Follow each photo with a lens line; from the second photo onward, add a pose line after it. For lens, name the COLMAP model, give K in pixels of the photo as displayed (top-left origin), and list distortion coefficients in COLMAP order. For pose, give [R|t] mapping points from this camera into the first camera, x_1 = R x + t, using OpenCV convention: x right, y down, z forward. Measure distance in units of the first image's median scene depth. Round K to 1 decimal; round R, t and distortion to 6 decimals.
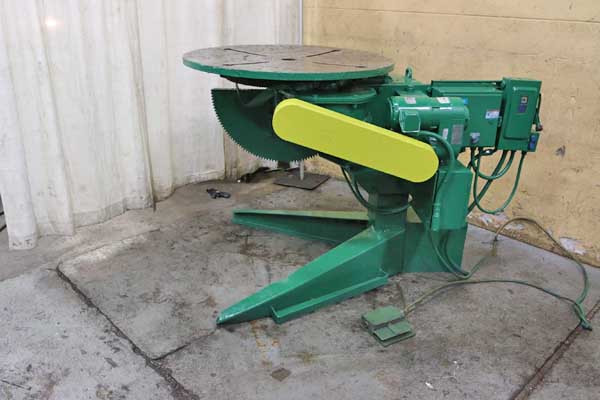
lens RADIAL K [[523.3, 0, 299.7], [0, 523.3, 201.4], [0, 0, 1]] dist [-0.055343, -0.001387]
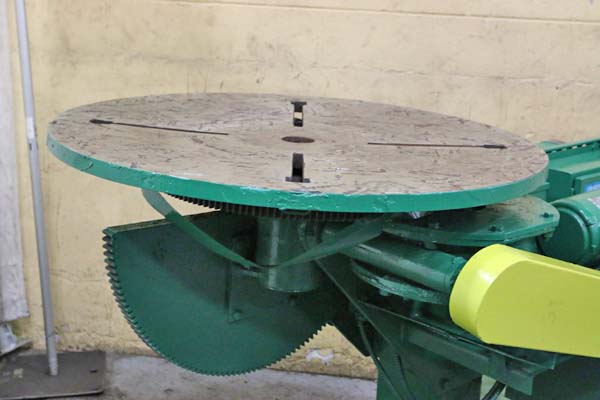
lens RADIAL K [[940.5, 0, 299.1], [0, 940.5, 197.6], [0, 0, 1]] dist [-0.017486, 0.000000]
pose [[0.786694, -0.133920, 0.602643, -0.421289], [0.199300, 0.979012, -0.042609, -0.164278], [-0.584288, 0.153627, 0.796873, 0.336687]]
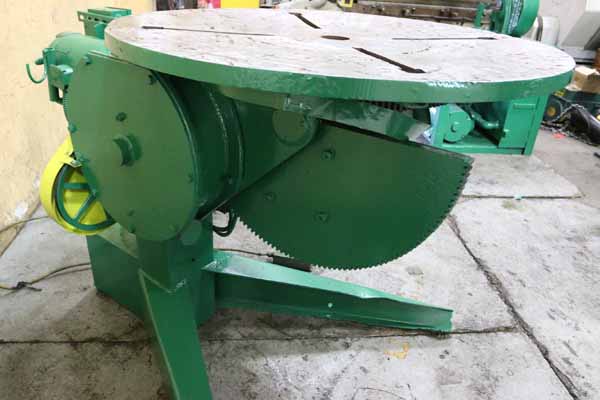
lens RADIAL K [[466.9, 0, 300.2], [0, 466.9, 200.7], [0, 0, 1]] dist [-0.034284, 0.002290]
pose [[-0.780046, -0.350856, 0.518100, -0.237038], [0.168943, 0.679159, 0.714284, -0.416687], [-0.602483, 0.644704, -0.470500, 1.128226]]
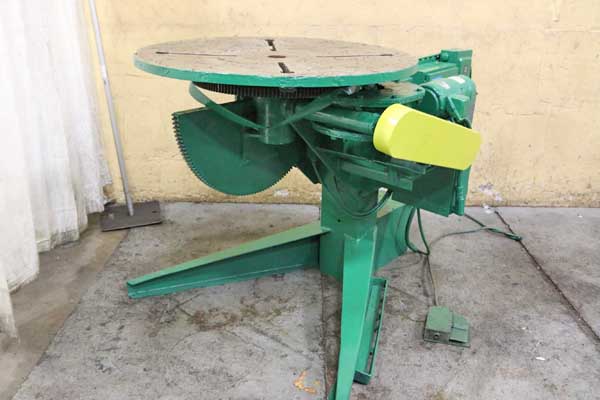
lens RADIAL K [[543.2, 0, 298.7], [0, 543.2, 202.5], [0, 0, 1]] dist [-0.073921, 0.038164]
pose [[0.710108, -0.282836, 0.644787, -0.477955], [0.265972, 0.955672, 0.126290, -0.138032], [-0.651925, 0.081815, 0.753857, 0.353333]]
